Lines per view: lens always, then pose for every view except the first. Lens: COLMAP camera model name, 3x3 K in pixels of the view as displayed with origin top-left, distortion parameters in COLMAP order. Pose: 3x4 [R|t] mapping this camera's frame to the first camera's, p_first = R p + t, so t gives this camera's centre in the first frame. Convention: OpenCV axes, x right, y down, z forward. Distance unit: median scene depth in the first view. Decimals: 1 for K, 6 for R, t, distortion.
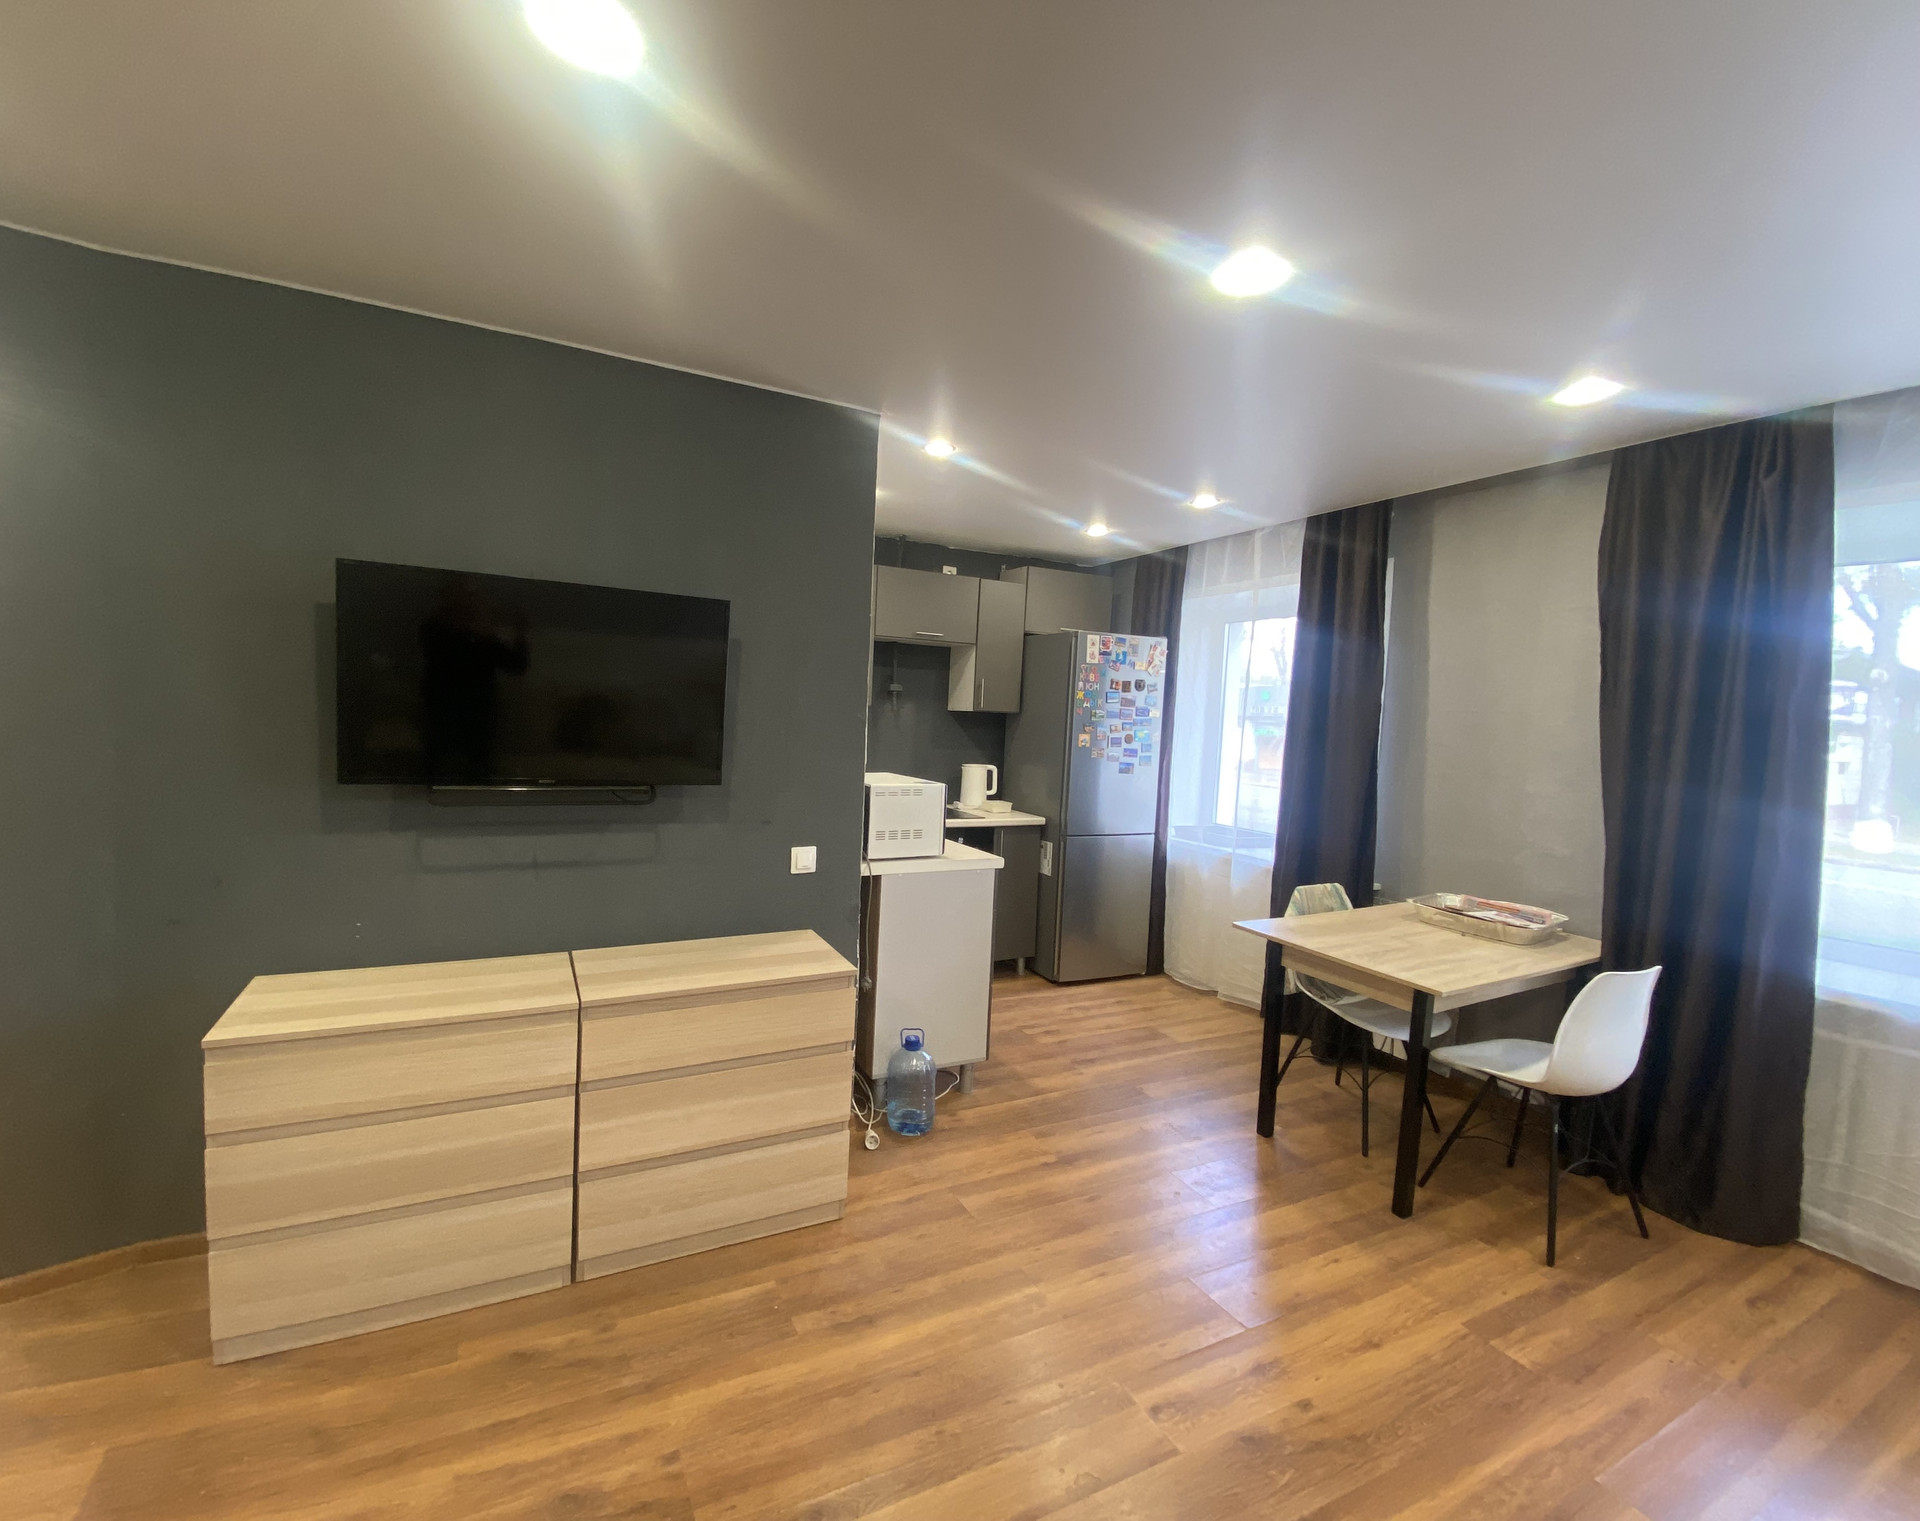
lens RADIAL K [[818.7, 0, 908.5], [0, 818.7, 750.7], [0, 0, 1]] dist [0.036091, -0.027853]
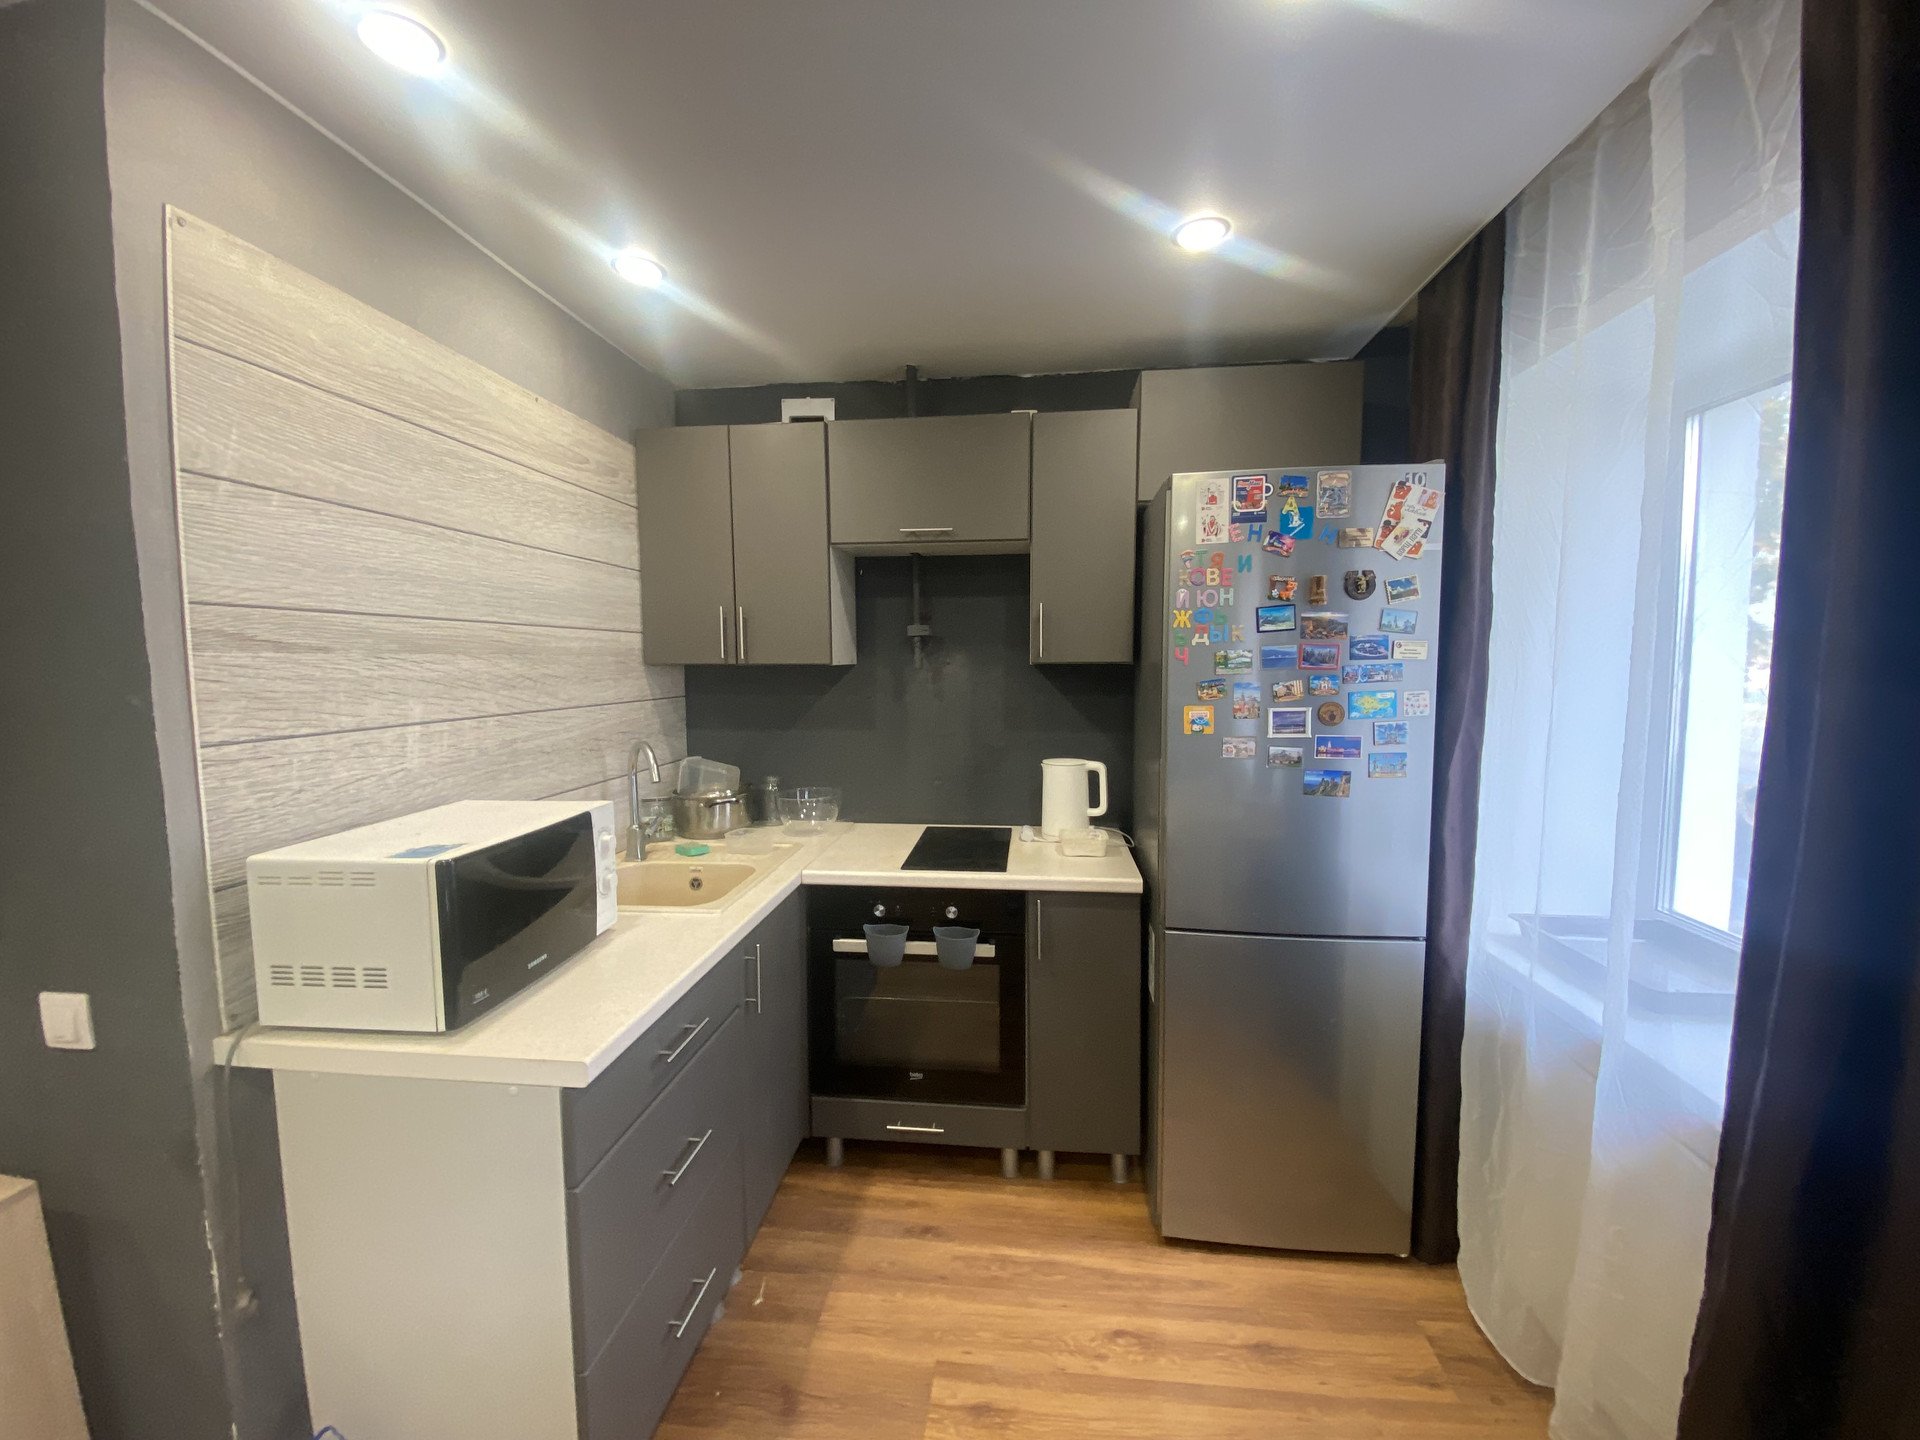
lens RADIAL K [[780.0, 0, 960.0], [0, 780.0, 720.0], [0, 0, 1]] dist [0.034854, -0.027385]
pose [[0.847060, -0.005800, -0.531466, 0.332407], [0.016045, 0.999764, 0.014662, -0.021034], [0.531255, -0.020947, 0.846953, 0.571862]]
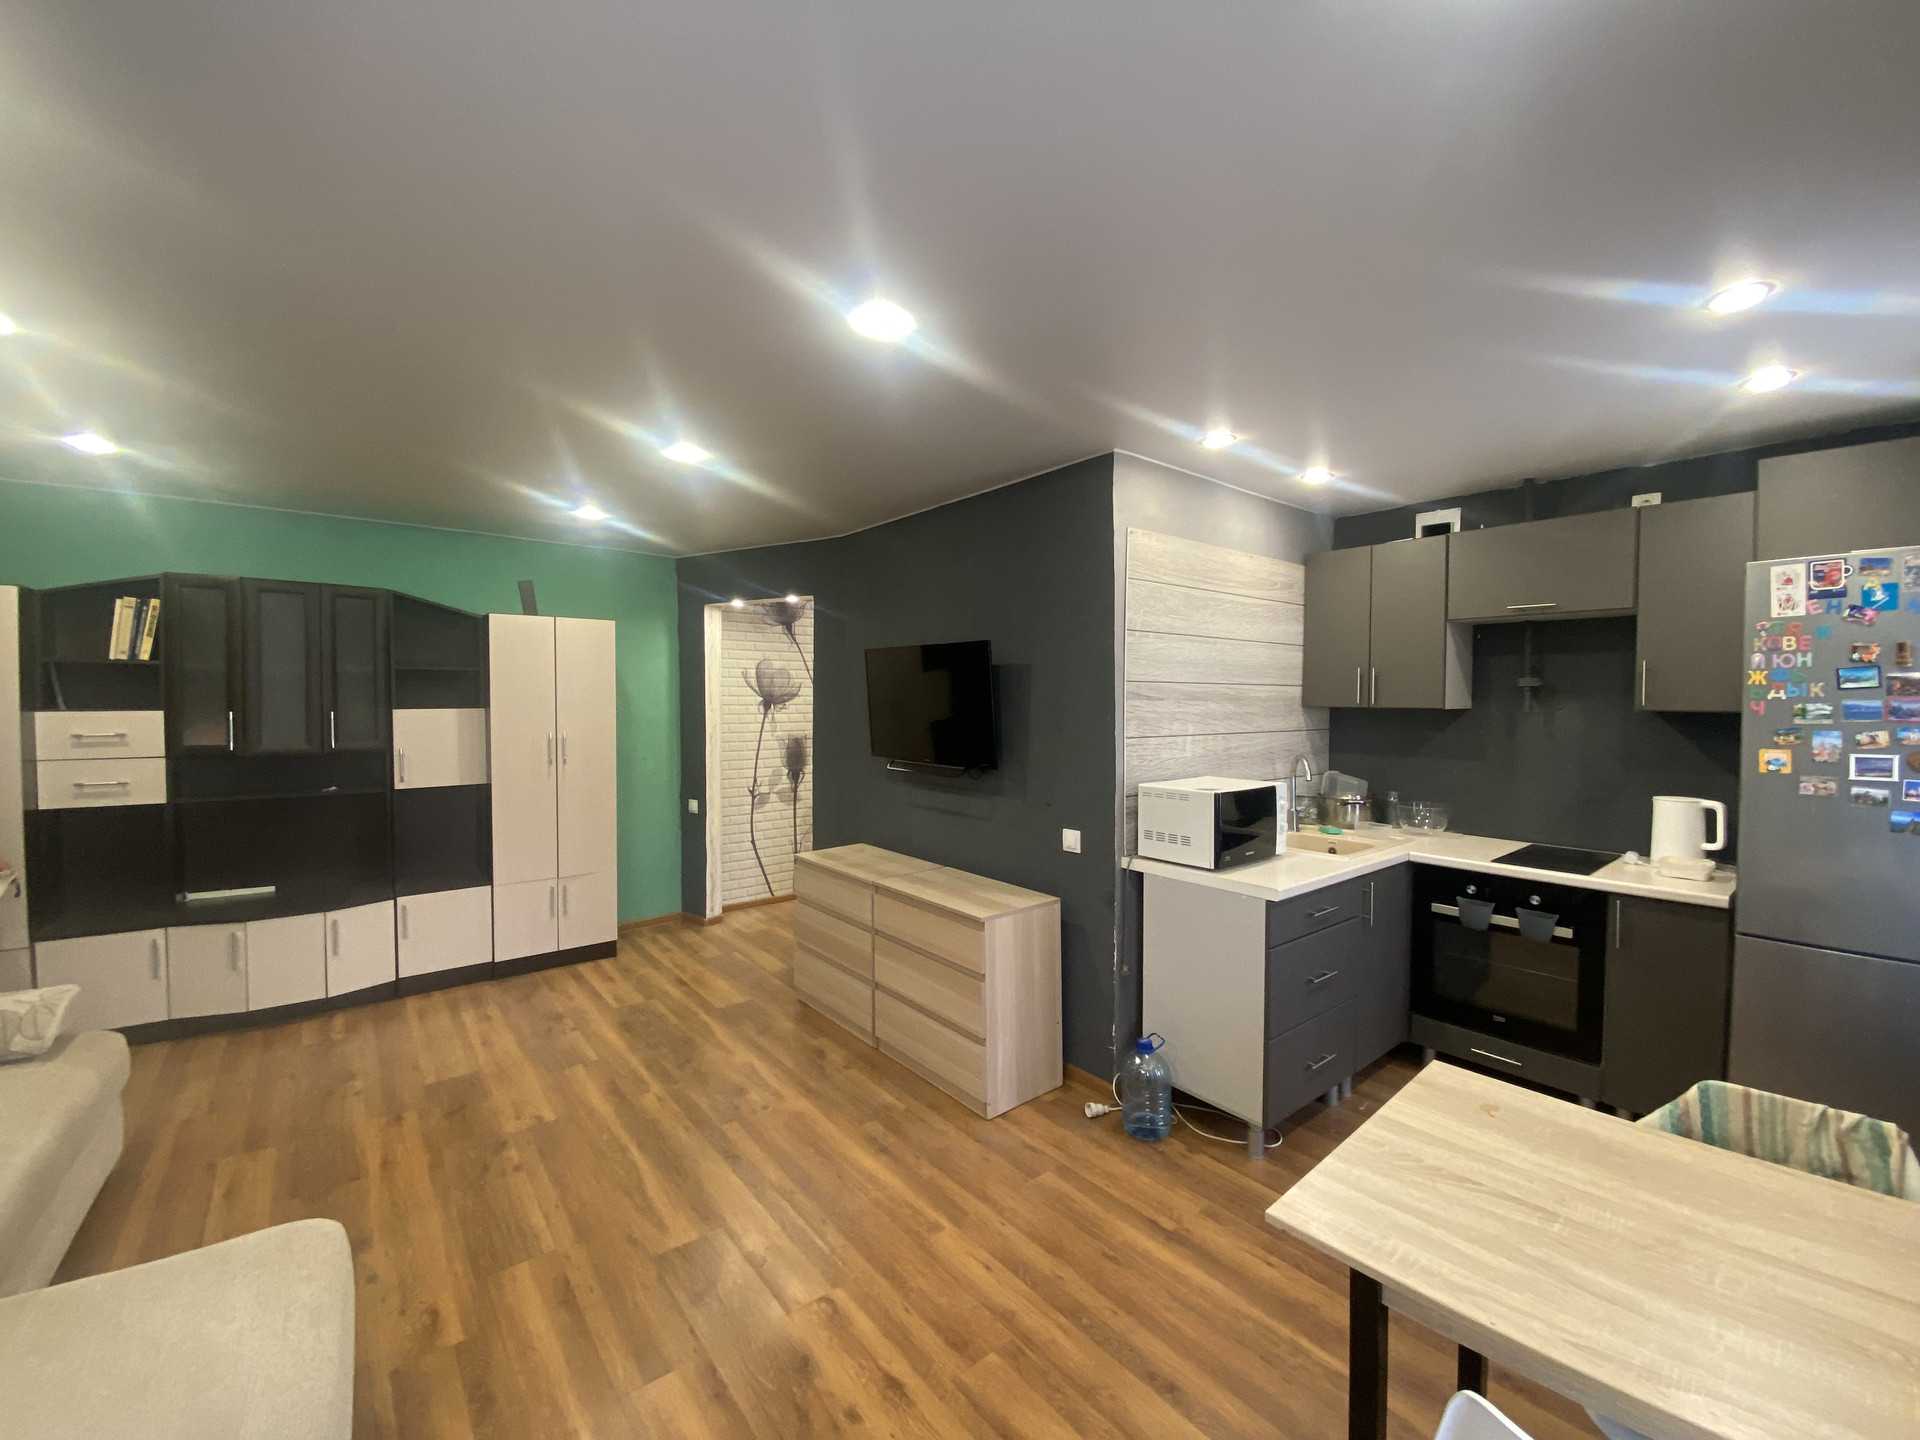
lens RADIAL K [[780.0, 0, 960.0], [0, 780.0, 720.0], [0, 0, 1]] dist [0.034854, -0.027385]
pose [[0.234353, -0.015138, -0.972034, 0.592675], [-0.041846, 0.998795, -0.025644, -0.004103], [0.971251, 0.046685, 0.233437, 0.360690]]
